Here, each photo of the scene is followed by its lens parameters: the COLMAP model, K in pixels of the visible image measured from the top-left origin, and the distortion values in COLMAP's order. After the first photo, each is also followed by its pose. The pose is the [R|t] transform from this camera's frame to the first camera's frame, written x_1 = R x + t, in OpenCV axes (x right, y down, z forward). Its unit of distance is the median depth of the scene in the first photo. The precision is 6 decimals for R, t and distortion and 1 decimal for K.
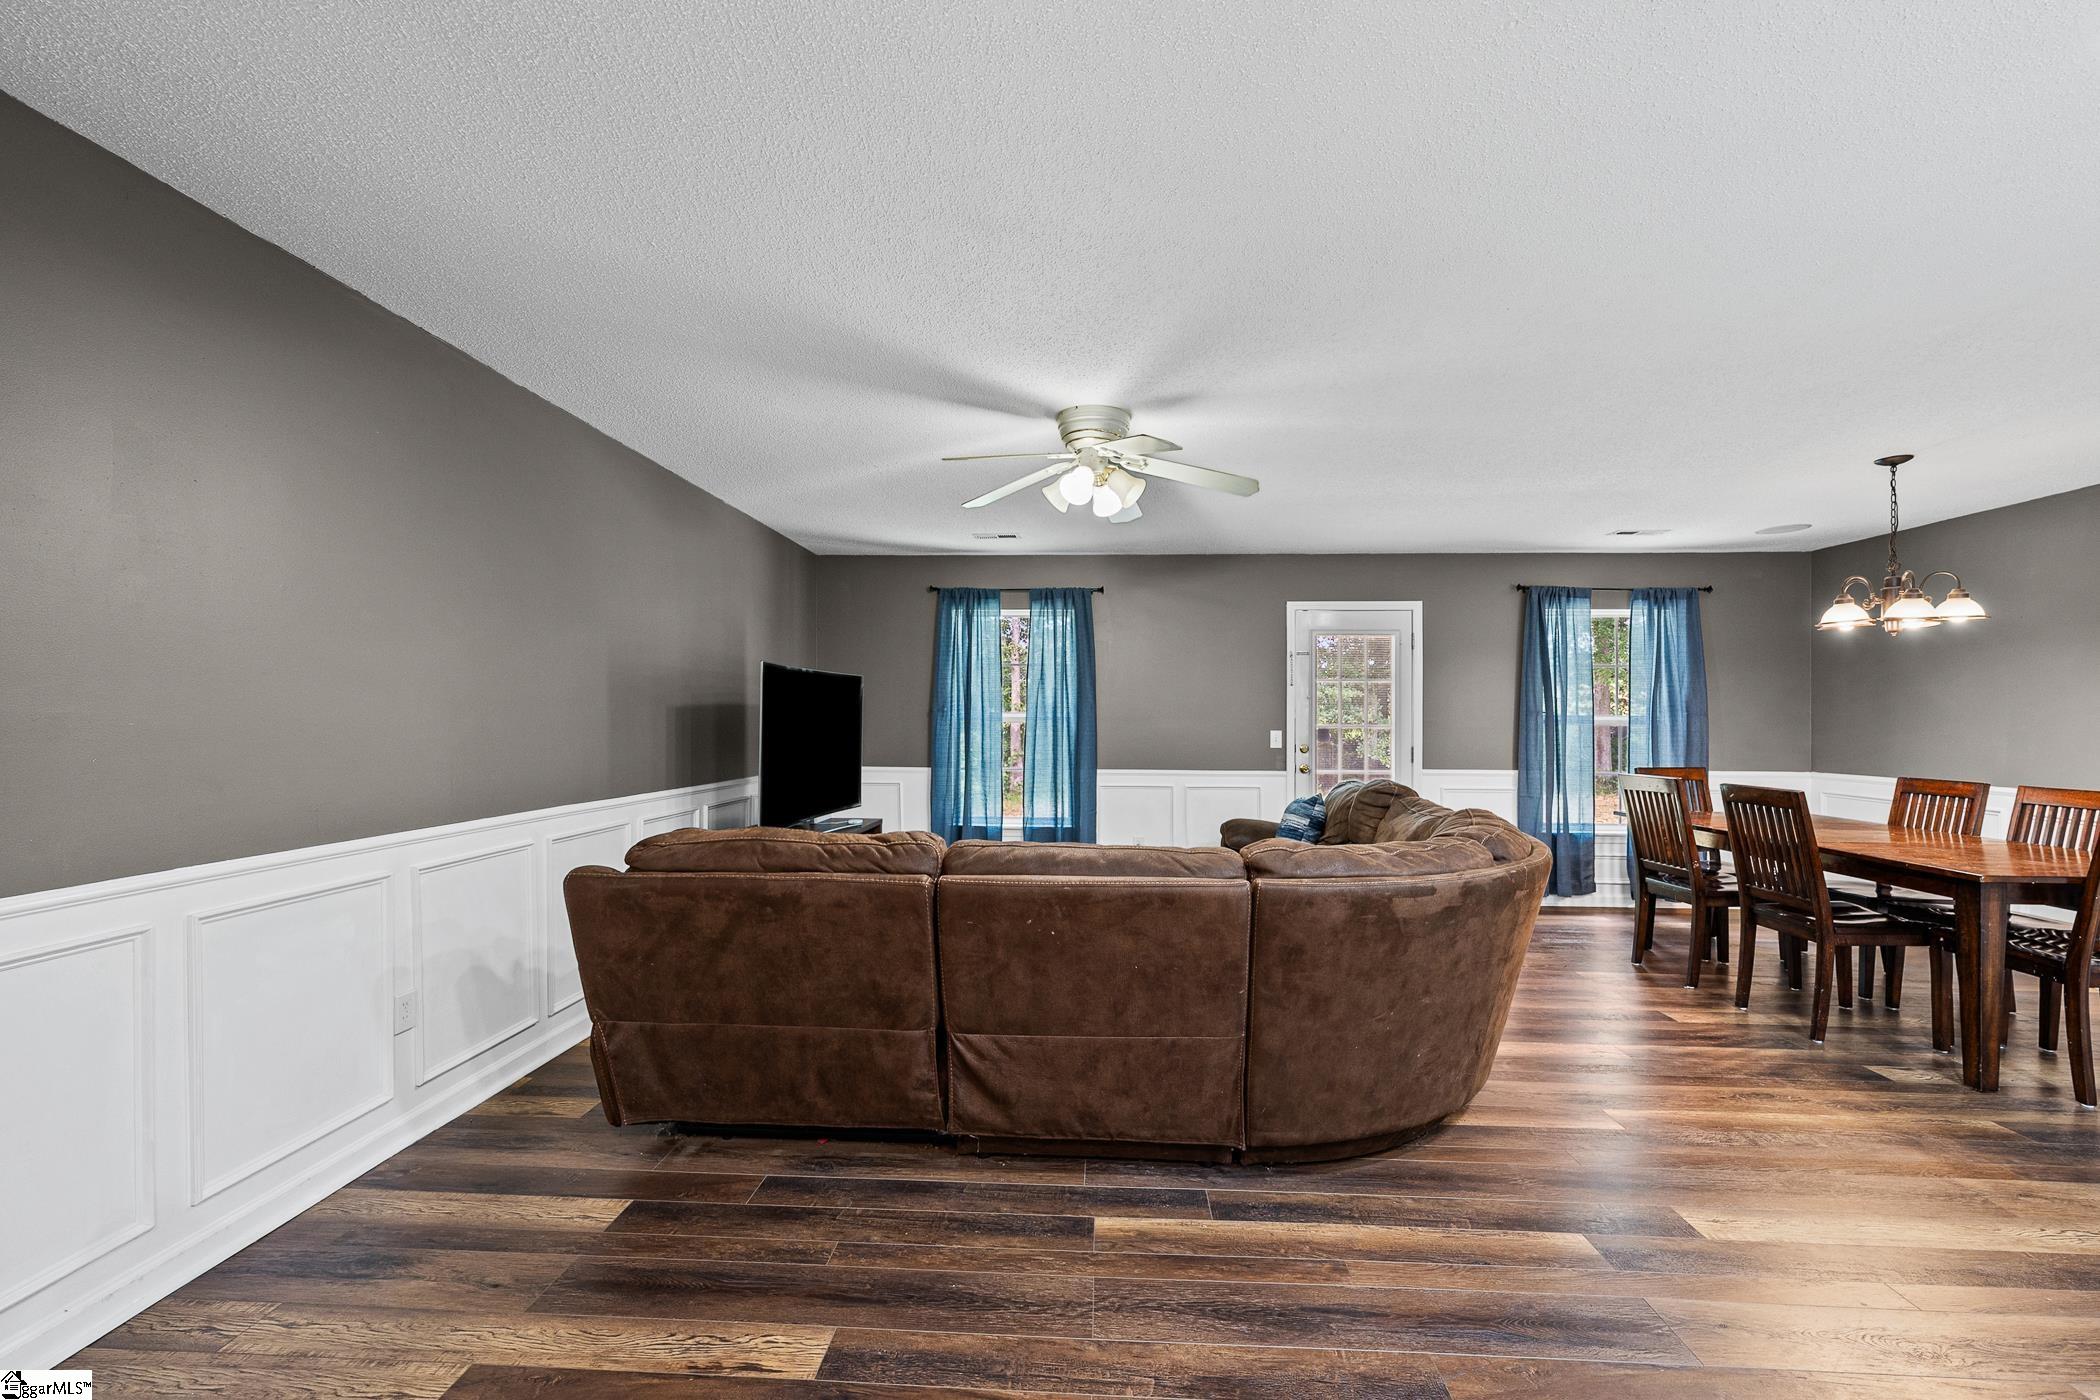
lens RADIAL K [[833.8, 0, 1060.4], [0, 833.8, 701.8], [0, 0, 1]] dist [-0.001878, 0.000204]
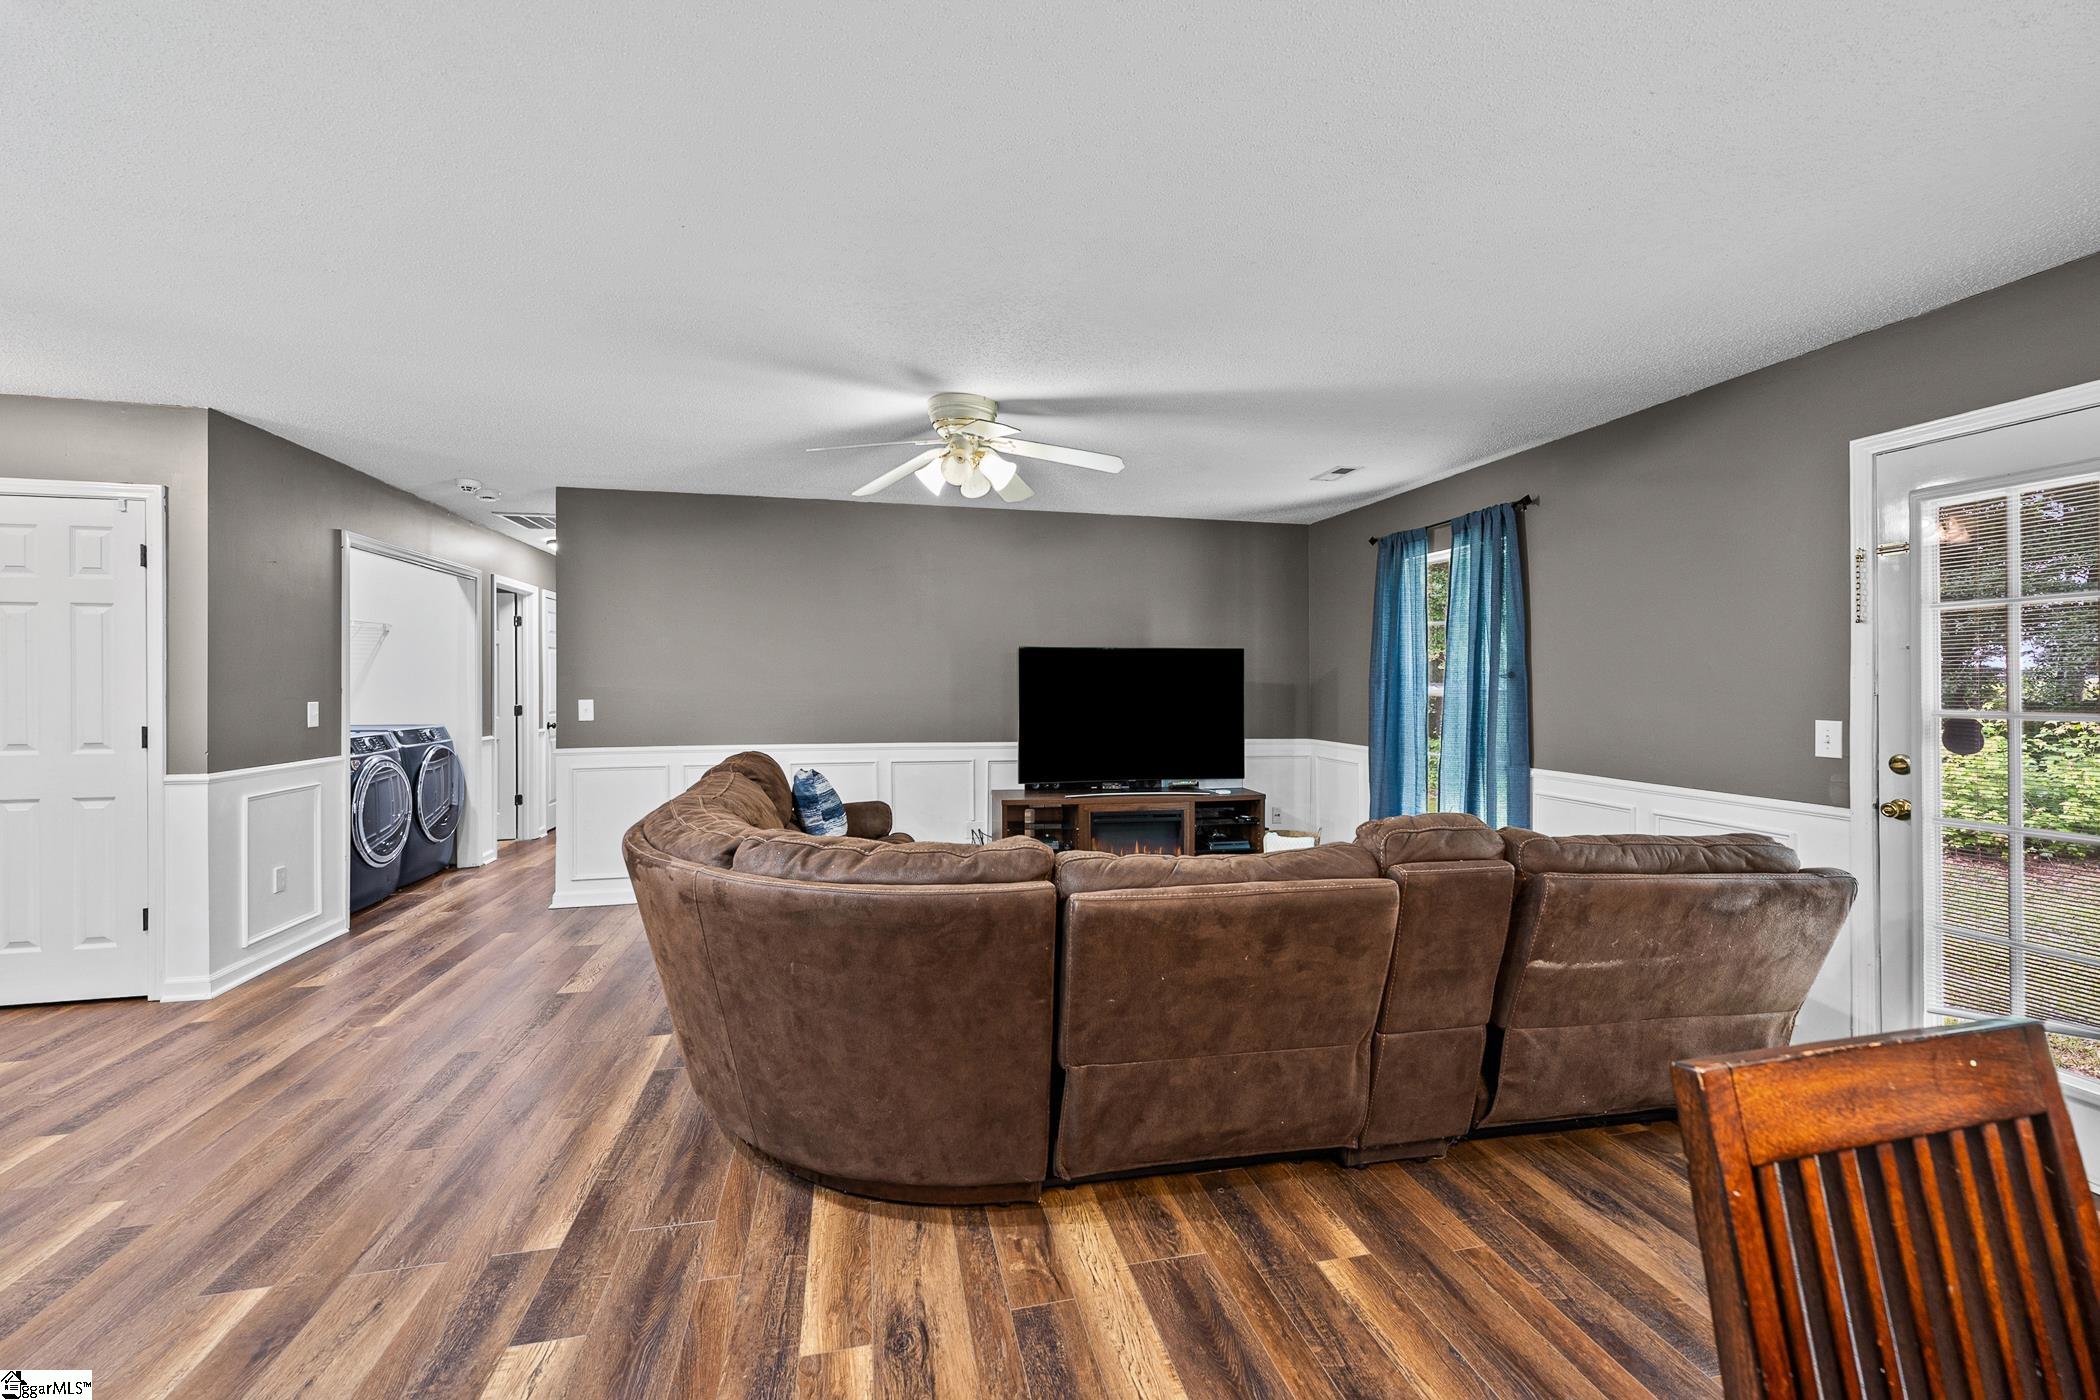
lens RADIAL K [[833.8, 0, 1048.6], [0, 833.8, 672.7], [0, 0, 1]] dist [-0.001878, 0.000204]
pose [[0.279120, -0.015587, -0.960130, 0.728275], [0.017161, 0.999790, -0.011242, 0.006201], [0.960103, -0.013338, 0.279328, 0.549910]]
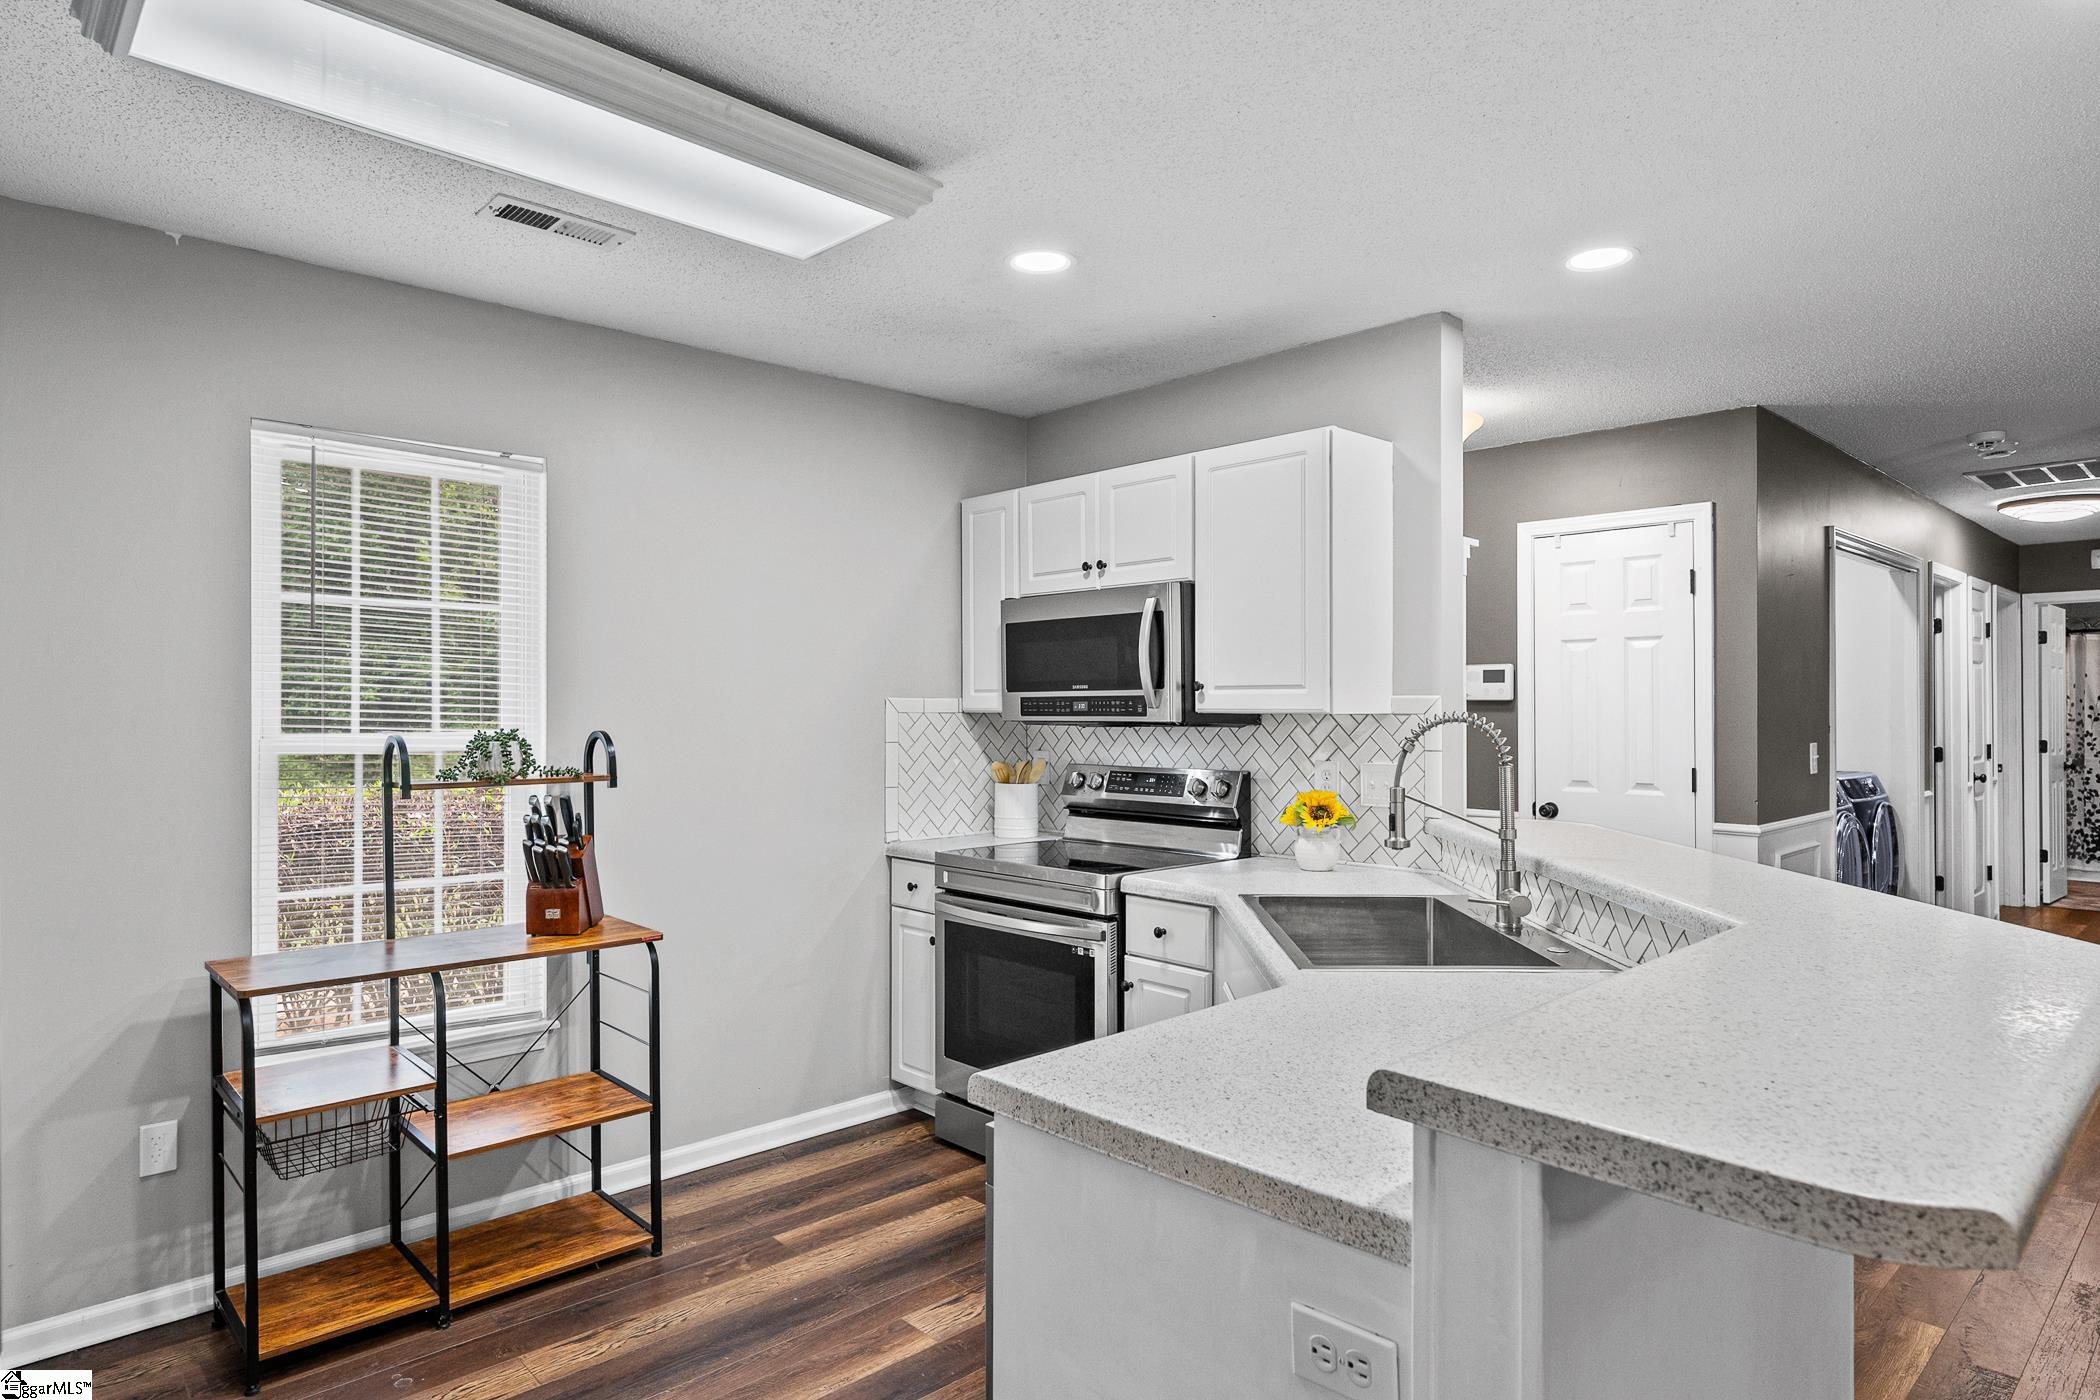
lens RADIAL K [[1179.8, 0, 1018.1], [0, 1179.8, 703.3], [0, 0, 1]] dist [0.005340, -0.000024]
pose [[-0.701357, -0.003932, -0.712800, 0.863083], [0.010143, 0.999828, -0.015496, -0.011105], [0.712738, -0.018098, -0.701196, 0.274421]]
